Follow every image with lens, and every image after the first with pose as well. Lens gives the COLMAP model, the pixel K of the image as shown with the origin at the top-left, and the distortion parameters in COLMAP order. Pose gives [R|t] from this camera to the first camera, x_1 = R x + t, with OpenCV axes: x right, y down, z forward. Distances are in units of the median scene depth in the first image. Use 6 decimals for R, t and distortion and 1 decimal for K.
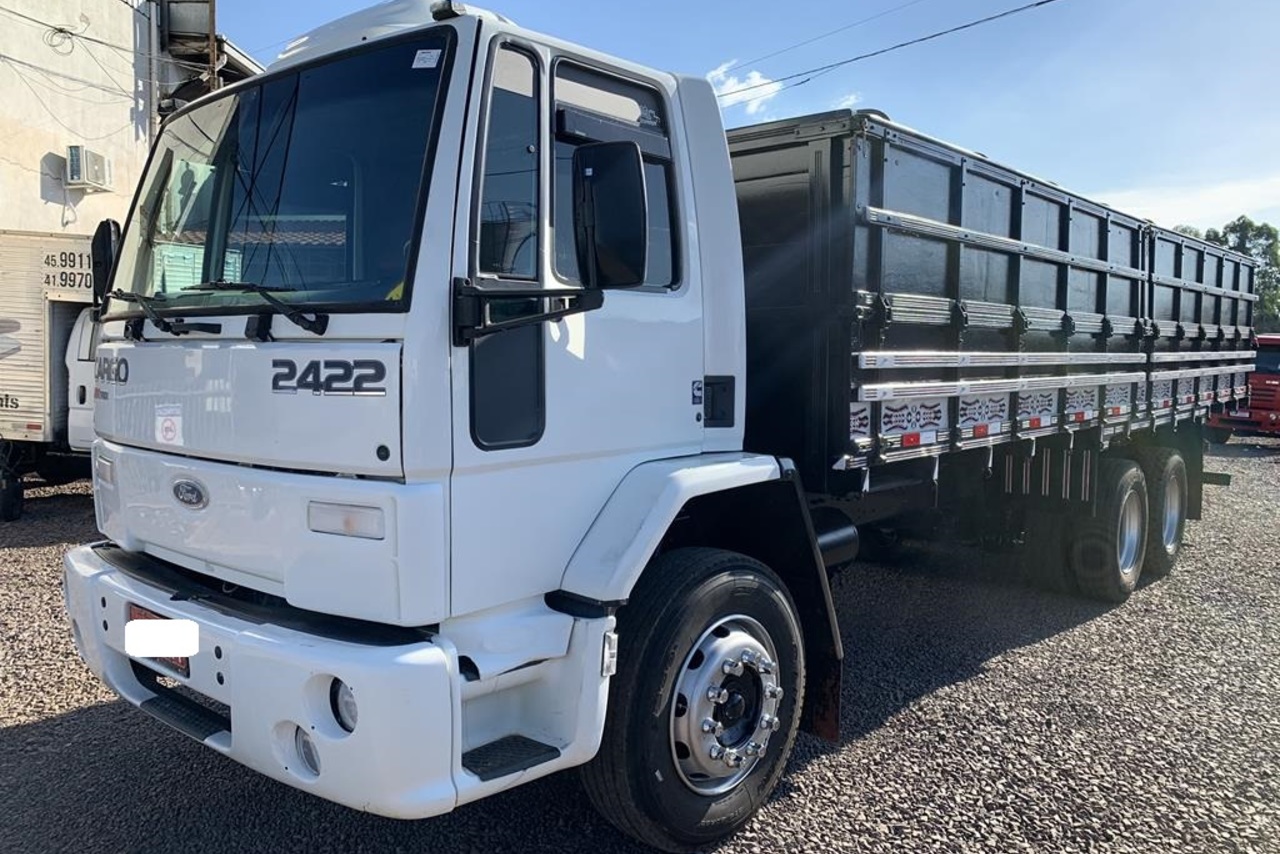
lens RADIAL K [[999.6, 0, 635.1], [0, 999.6, 422.0], [0, 0, 1]] dist [0.002580, 0.002129]
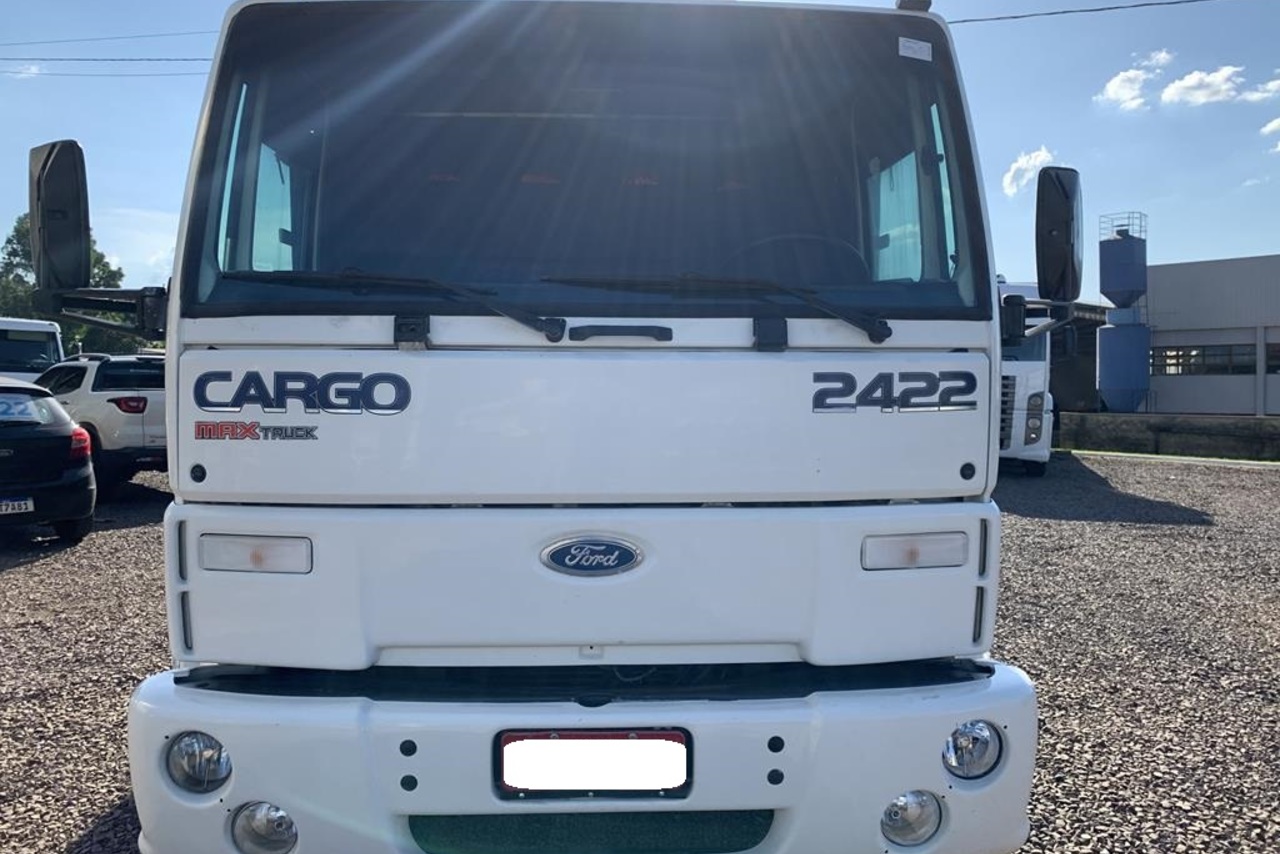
lens RADIAL K [[999.6, 0, 639.9], [0, 999.6, 429.0], [0, 0, 1]] dist [0.002580, 0.002129]
pose [[0.752300, -0.052793, 0.656702, -1.036509], [0.051622, 0.998443, 0.021129, -0.041508], [-0.656795, 0.018005, 0.753854, 0.479878]]
